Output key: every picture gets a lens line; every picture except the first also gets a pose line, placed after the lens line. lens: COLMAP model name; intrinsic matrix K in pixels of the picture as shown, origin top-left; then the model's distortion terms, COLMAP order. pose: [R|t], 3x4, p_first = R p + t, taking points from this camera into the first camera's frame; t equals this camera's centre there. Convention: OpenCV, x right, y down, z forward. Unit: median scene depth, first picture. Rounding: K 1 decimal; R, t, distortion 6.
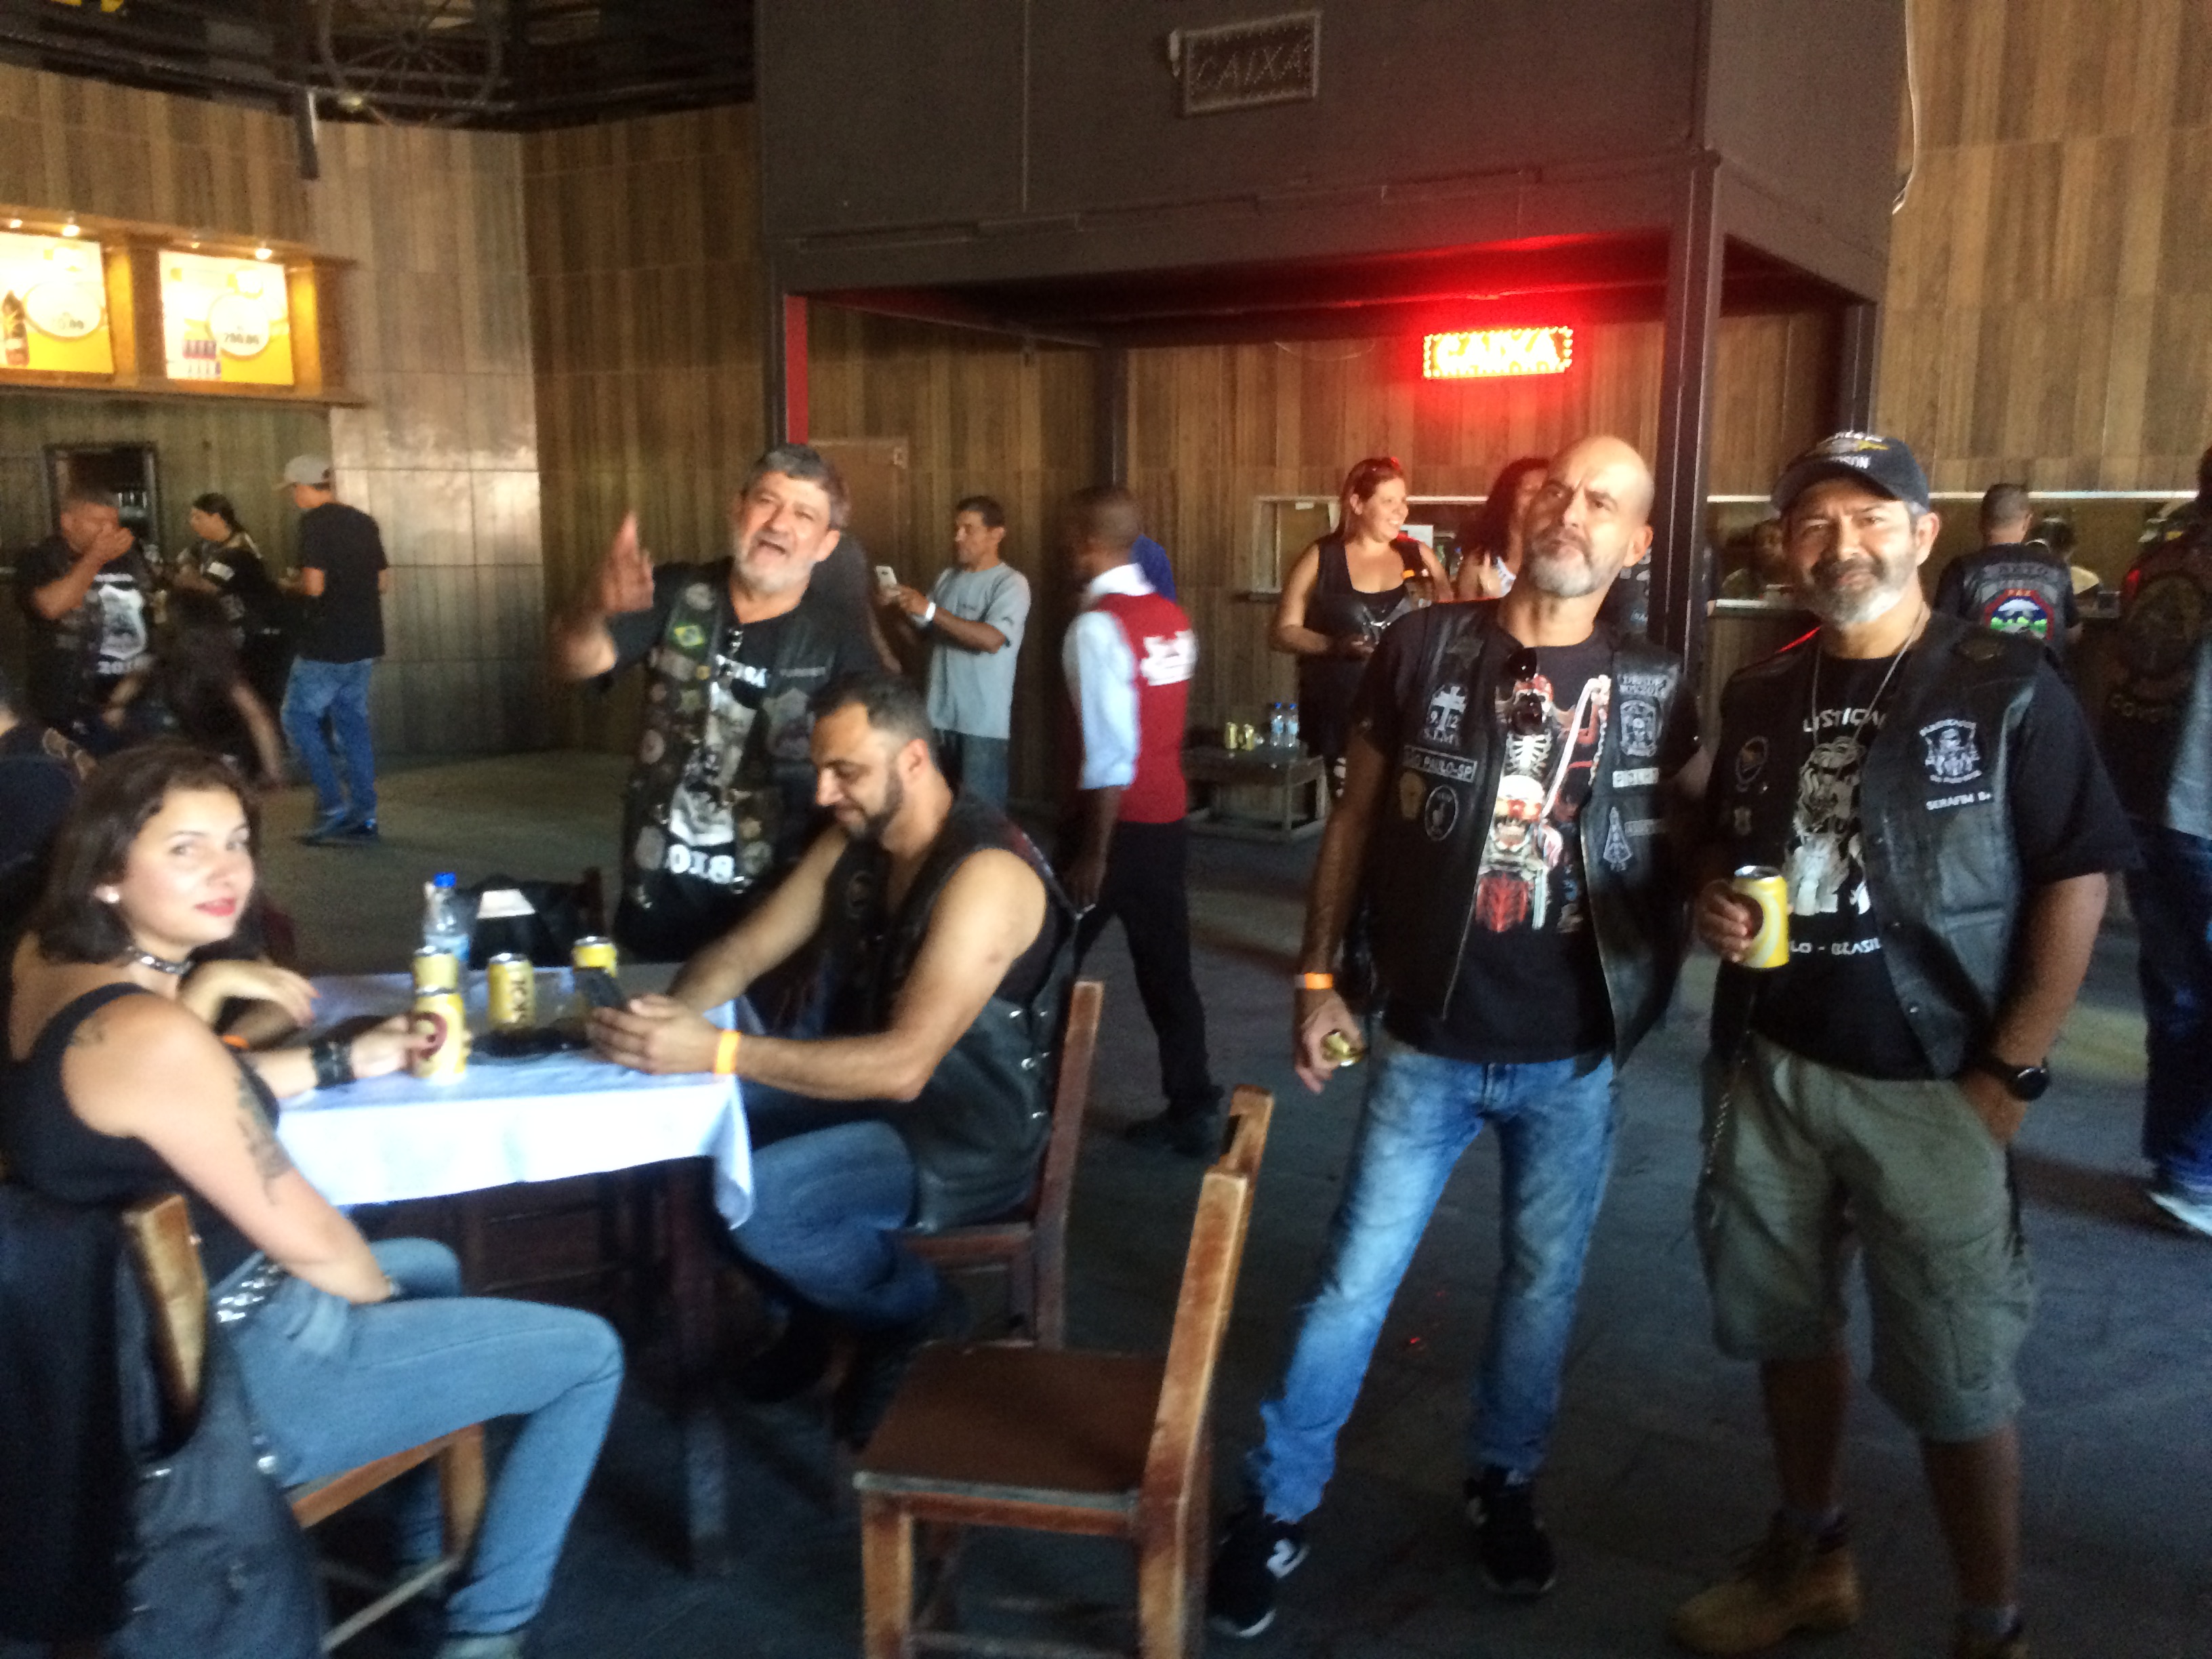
lens RADIAL K [[1890.5, 0, 1106.3], [0, 1890.5, 825.4], [0, 0, 1]] dist [0.085425, -0.120640]
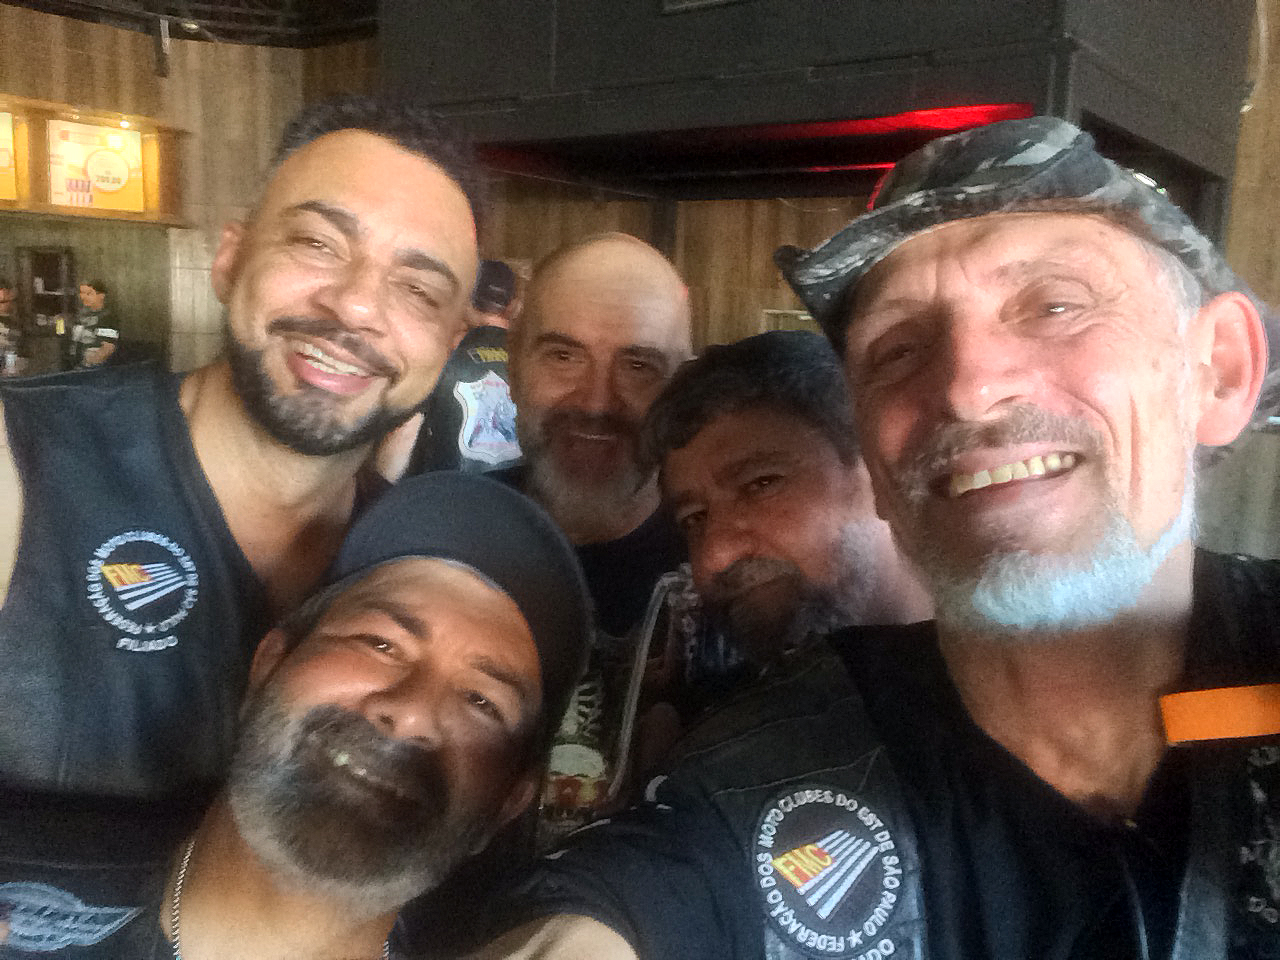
lens RADIAL K [[1174.1, 0, 640.0], [0, 1174.1, 480.0], [0, 0, 1]] dist [0.072103, -0.130163]
pose [[0.994432, 0.051331, -0.092035, 0.062666], [-0.053225, 0.998416, -0.018240, -0.024015], [0.090953, 0.023037, 0.995589, 0.117239]]
